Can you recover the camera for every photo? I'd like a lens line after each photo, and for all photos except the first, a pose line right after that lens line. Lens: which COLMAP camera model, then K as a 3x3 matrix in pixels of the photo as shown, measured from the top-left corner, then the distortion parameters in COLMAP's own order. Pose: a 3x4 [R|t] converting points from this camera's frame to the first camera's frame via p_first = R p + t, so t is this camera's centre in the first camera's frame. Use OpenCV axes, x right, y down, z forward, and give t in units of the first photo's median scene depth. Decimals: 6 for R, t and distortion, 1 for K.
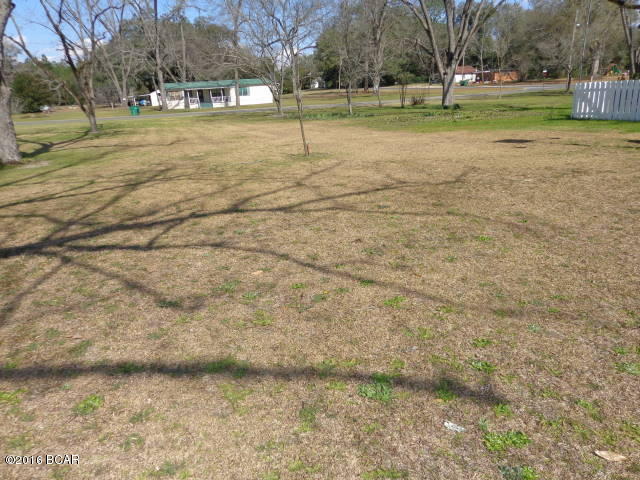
lens RADIAL K [[450.1, 0, 316.8], [0, 450.1, 233.3], [0, 0, 1]] dist [-0.000055, 0.002299]
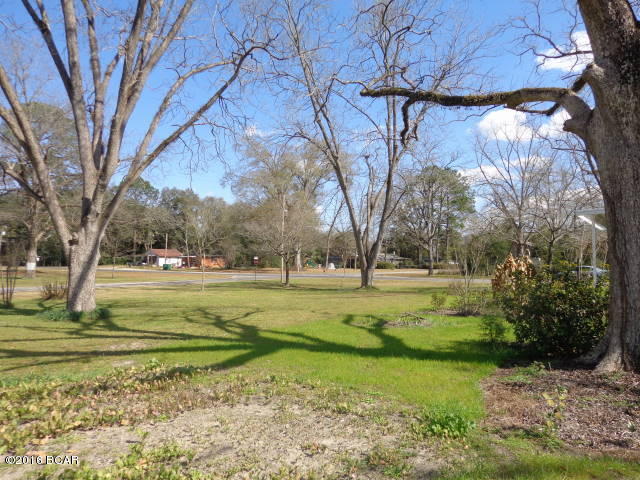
lens RADIAL K [[445.8, 0, 320.0], [0, 445.8, 240.0], [0, 0, 1]] dist [-0.002317, 0.000869]
pose [[0.818748, 0.087814, 0.567398, 0.090433], [0.131378, 0.933362, -0.334030, -0.068198], [-0.558920, 0.348030, 0.752651, 0.204280]]
